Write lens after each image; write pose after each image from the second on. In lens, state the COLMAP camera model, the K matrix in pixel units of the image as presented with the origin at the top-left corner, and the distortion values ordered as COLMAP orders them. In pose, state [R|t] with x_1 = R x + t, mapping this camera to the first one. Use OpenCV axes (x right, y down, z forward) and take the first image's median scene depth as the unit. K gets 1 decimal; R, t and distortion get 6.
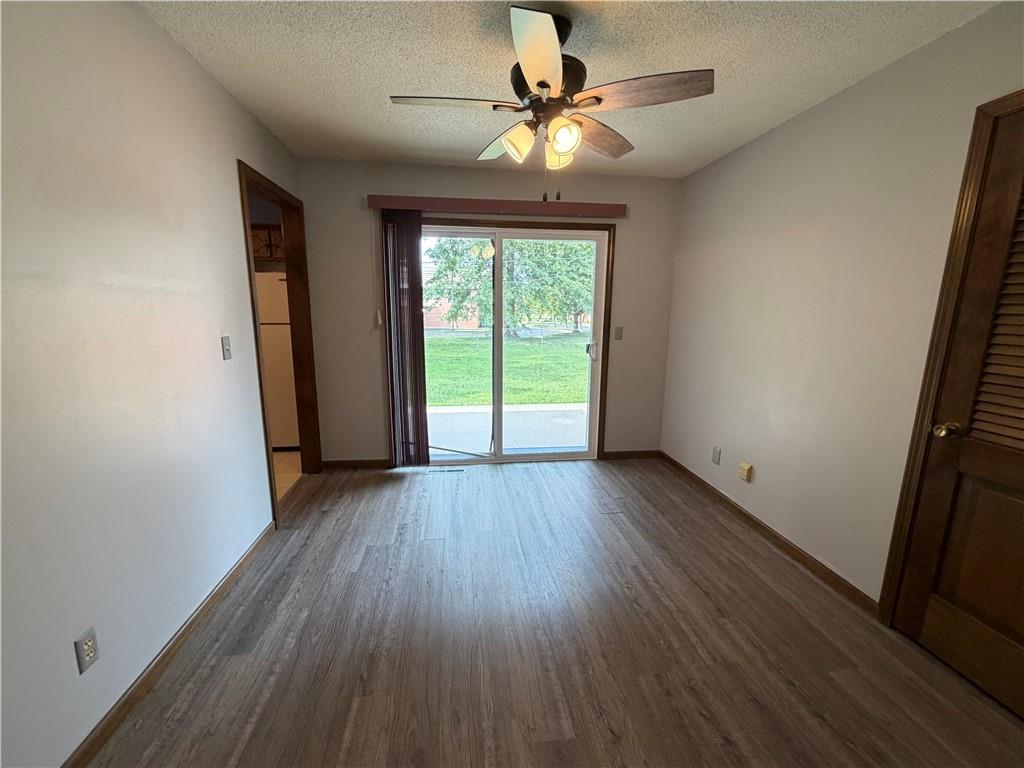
lens RADIAL K [[420.5, 0, 508.8], [0, 420.5, 385.5], [0, 0, 1]] dist [-0.000555, 0.000044]
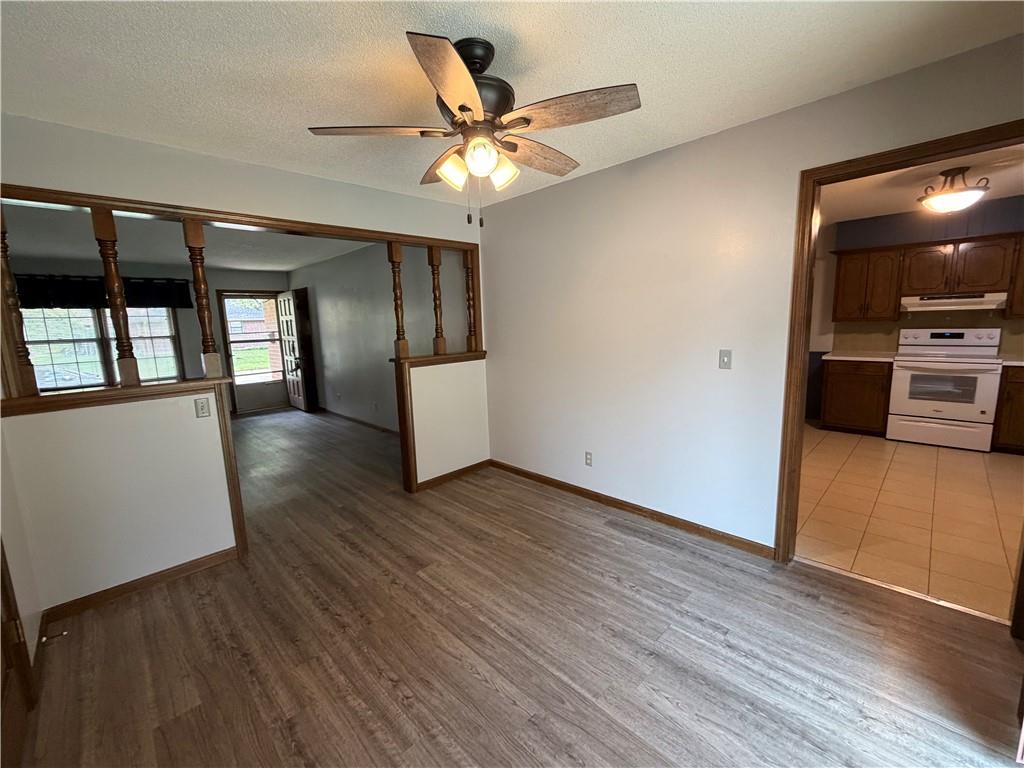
lens RADIAL K [[420.5, 0, 509.3], [0, 420.5, 388.7], [0, 0, 1]] dist [-0.000555, 0.000044]
pose [[-0.794454, 0.113200, -0.596681, 0.476264], [-0.085949, 0.951631, 0.294978, -0.271068], [0.601212, 0.285631, -0.746297, 1.366897]]
